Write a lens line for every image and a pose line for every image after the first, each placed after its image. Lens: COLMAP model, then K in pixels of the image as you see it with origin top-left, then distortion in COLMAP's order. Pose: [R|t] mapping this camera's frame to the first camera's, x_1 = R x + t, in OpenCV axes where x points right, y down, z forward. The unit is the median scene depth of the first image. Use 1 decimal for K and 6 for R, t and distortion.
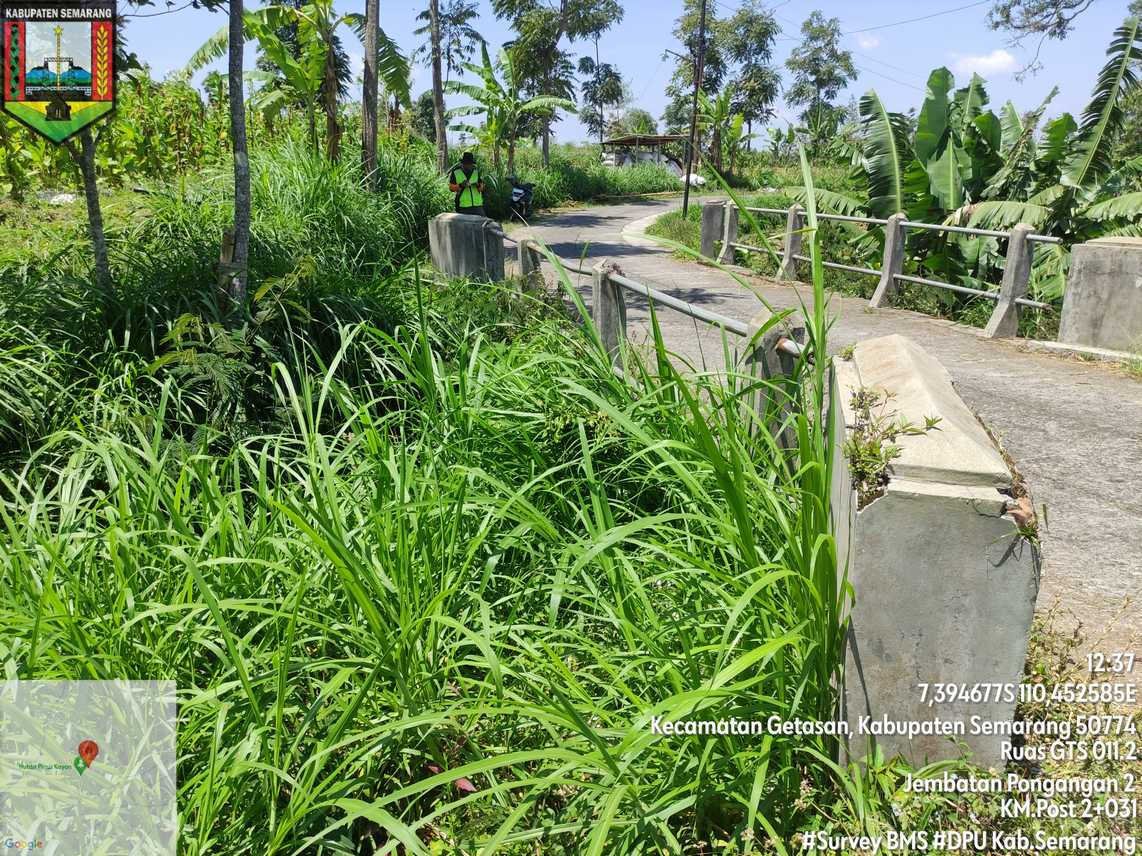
lens RADIAL K [[839.6, 0, 566.5], [0, 839.6, 428.7], [0, 0, 1]] dist [0.059055, -0.059840]
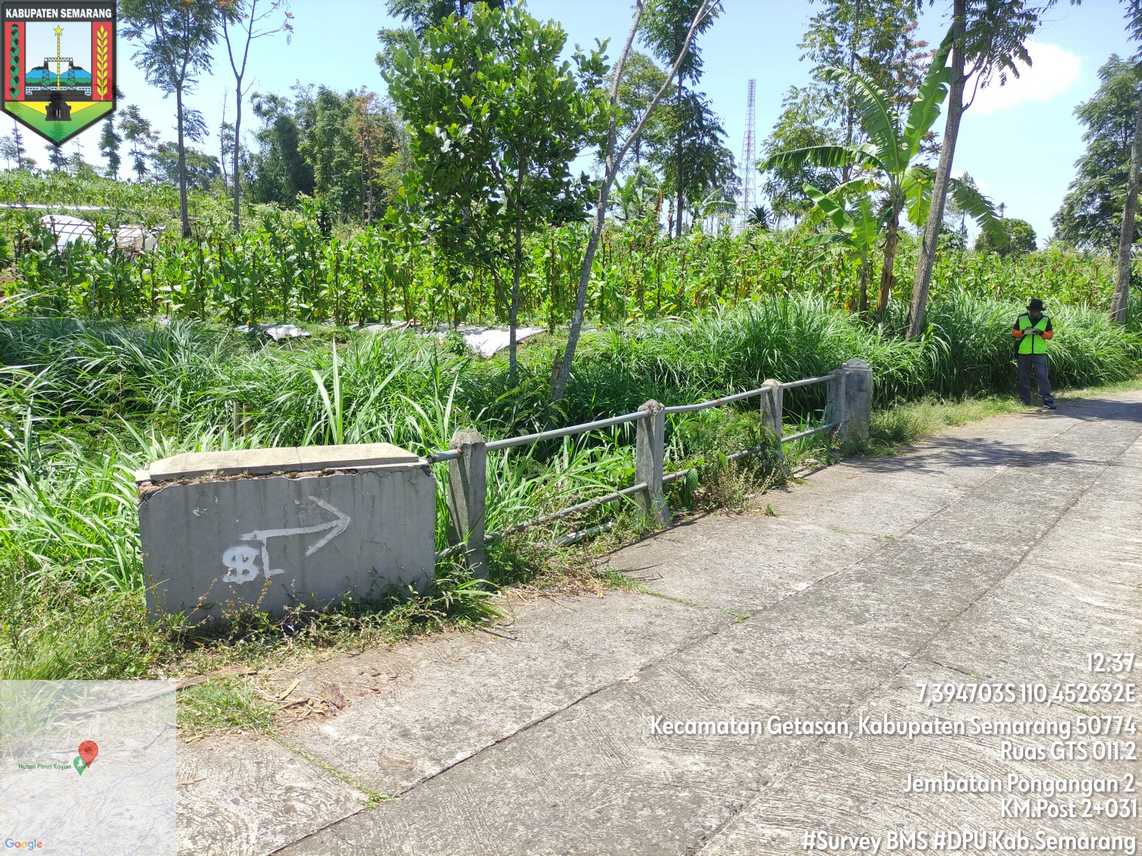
lens RADIAL K [[839.6, 0, 567.6], [0, 839.6, 428.3], [0, 0, 1]] dist [0.059055, -0.059840]
pose [[0.617081, 0.136127, -0.775036, 0.111035], [-0.247686, 0.968461, -0.027106, -0.010543], [0.746902, 0.208692, 0.631336, 0.011414]]
